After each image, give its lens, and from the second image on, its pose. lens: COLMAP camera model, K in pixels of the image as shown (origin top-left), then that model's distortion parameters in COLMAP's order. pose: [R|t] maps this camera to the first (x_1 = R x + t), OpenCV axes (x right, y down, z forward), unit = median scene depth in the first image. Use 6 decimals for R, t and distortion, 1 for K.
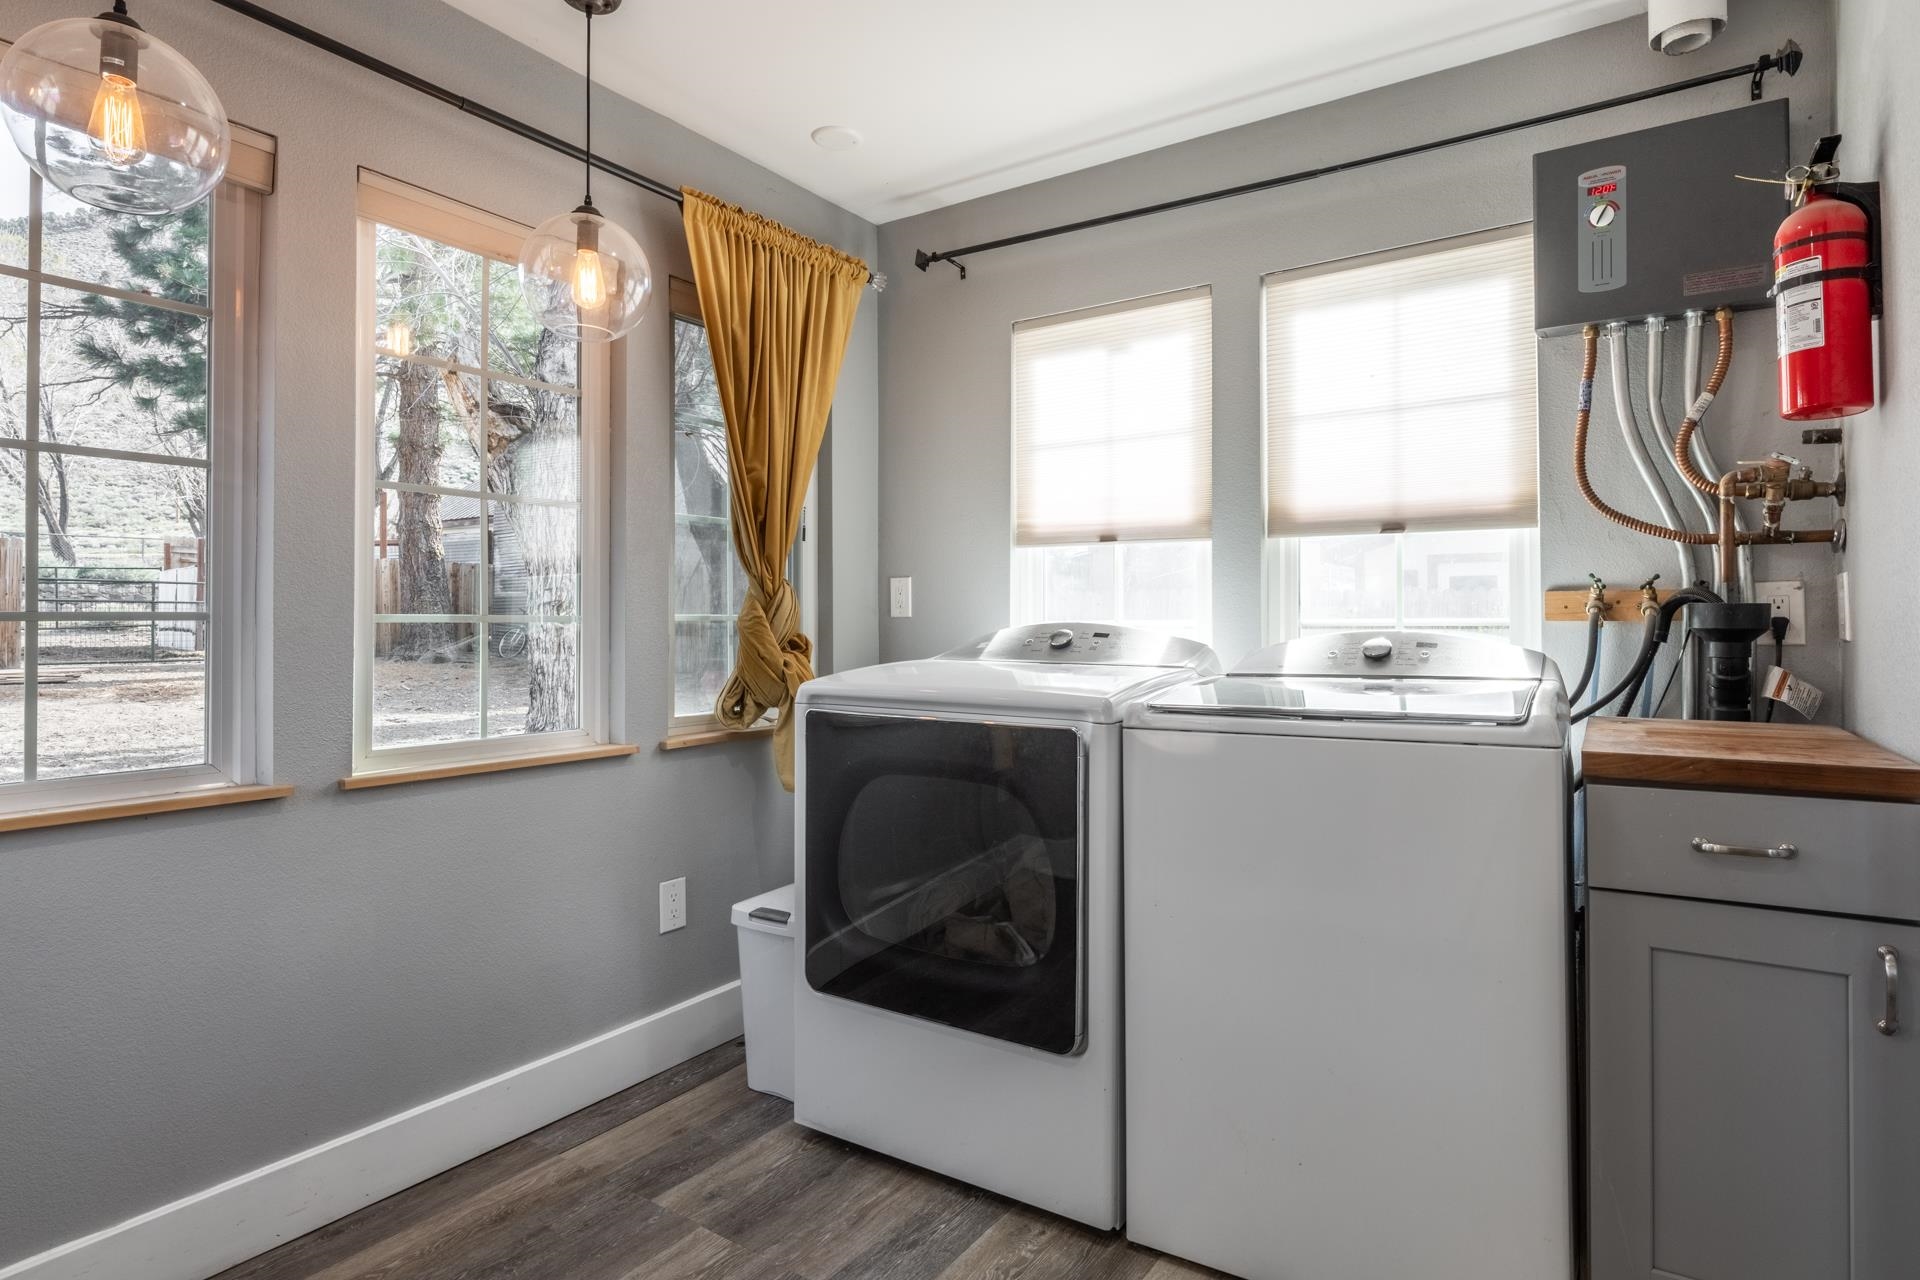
lens RADIAL K [[1014.3, 0, 962.7], [0, 1014.3, 633.9], [0, 0, 1]] dist [-0.003683, -0.001390]
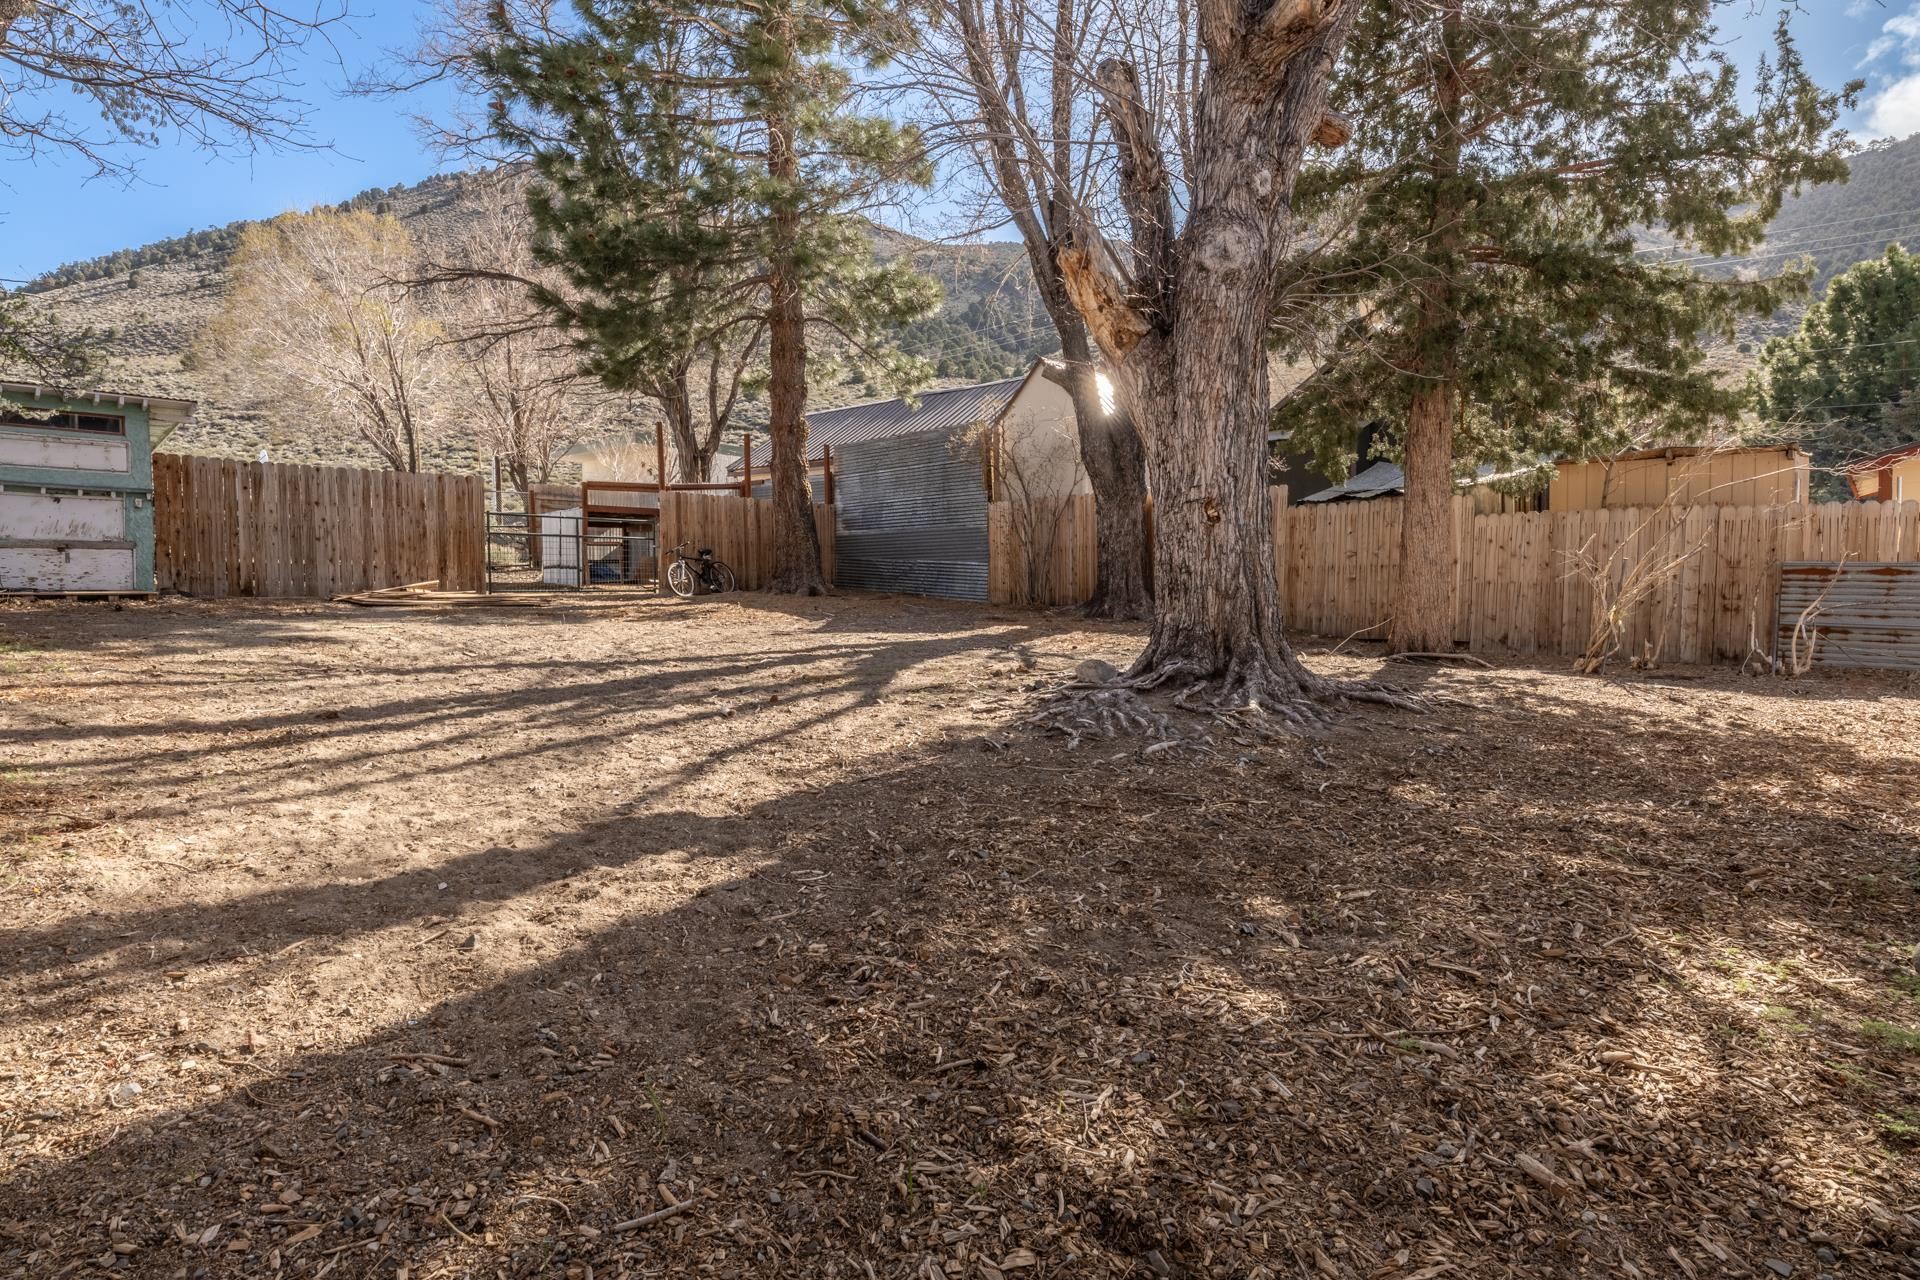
lens RADIAL K [[1014.3, 0, 961.7], [0, 1014.3, 633.5], [0, 0, 1]] dist [-0.003683, -0.001390]
pose [[0.991116, -0.002561, -0.132974, -0.285427], [0.007674, 0.999250, 0.037952, 0.033529], [0.132777, -0.038635, 0.990393, -0.001589]]
